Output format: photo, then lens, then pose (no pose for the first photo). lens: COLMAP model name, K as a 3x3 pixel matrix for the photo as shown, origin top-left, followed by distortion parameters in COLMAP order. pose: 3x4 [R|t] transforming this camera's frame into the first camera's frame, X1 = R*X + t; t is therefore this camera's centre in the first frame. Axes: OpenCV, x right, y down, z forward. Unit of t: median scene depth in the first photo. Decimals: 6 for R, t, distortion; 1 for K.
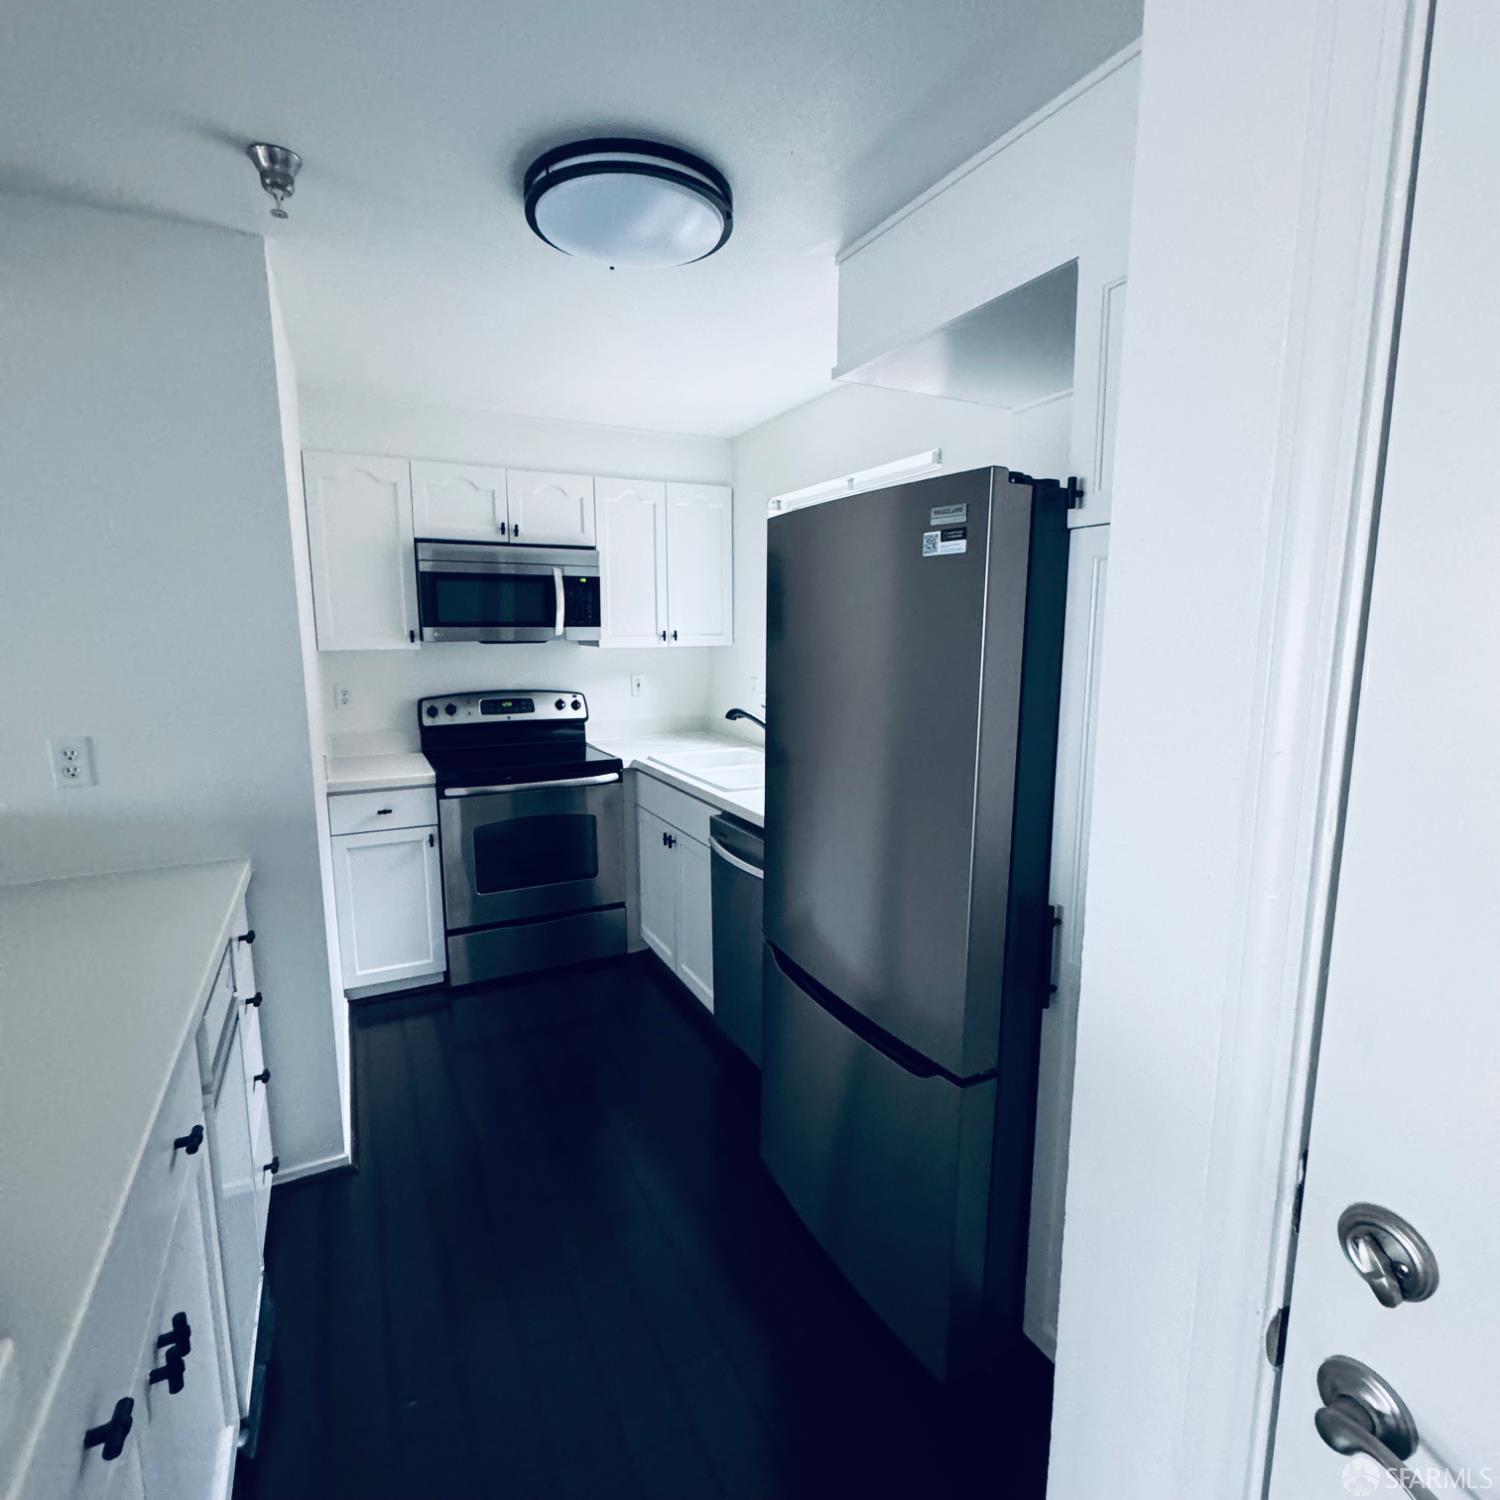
lens RADIAL K [[804.7, 0, 755.2], [0, 804.7, 750.7], [0, 0, 1]] dist [-0.000549, -0.000926]
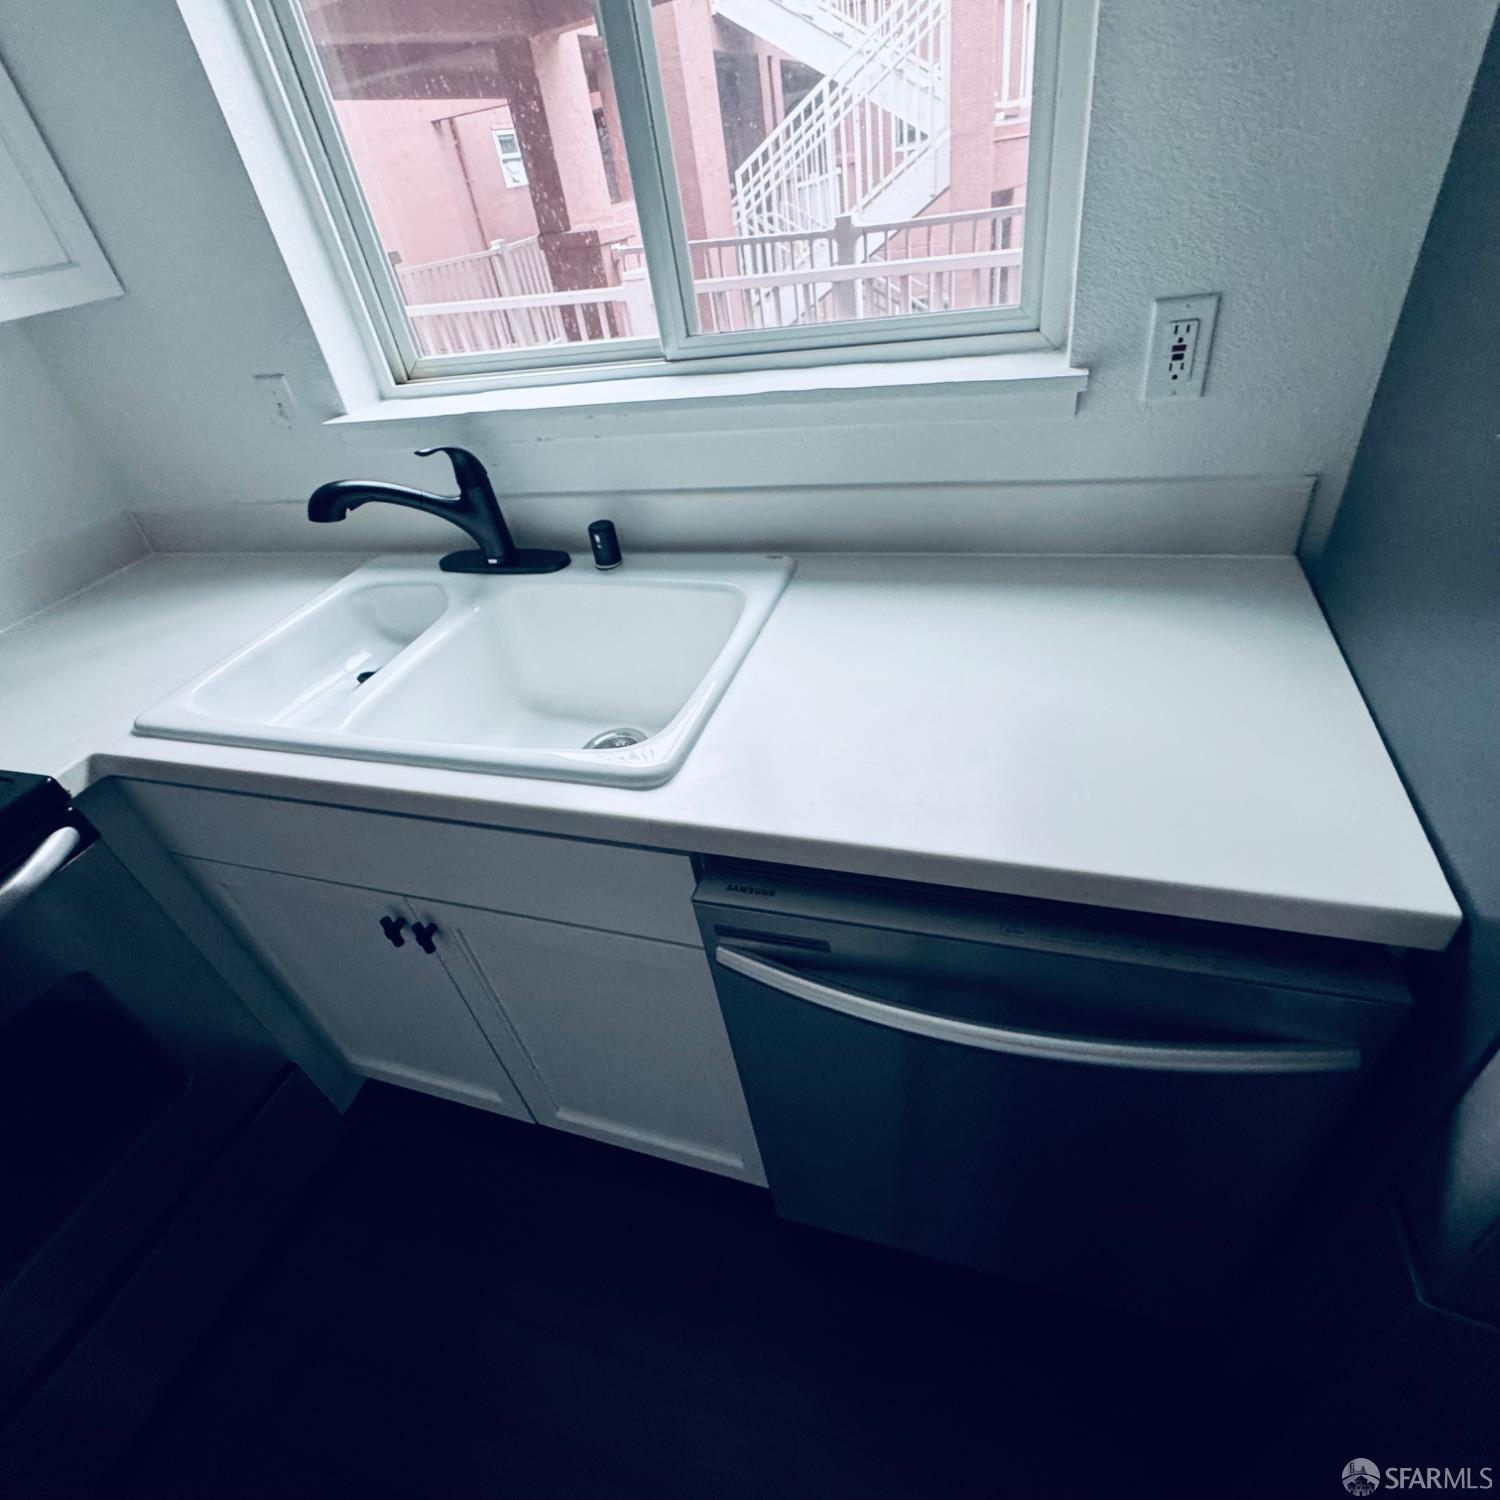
lens RADIAL K [[804.7, 0, 746.2], [0, 804.7, 757.6], [0, 0, 1]] dist [-0.000549, -0.000926]
pose [[0.692441, -0.514269, 0.506017, -0.132622], [0.243840, 0.826908, 0.506719, -0.086362], [-0.679020, -0.227486, 0.697985, 0.607563]]
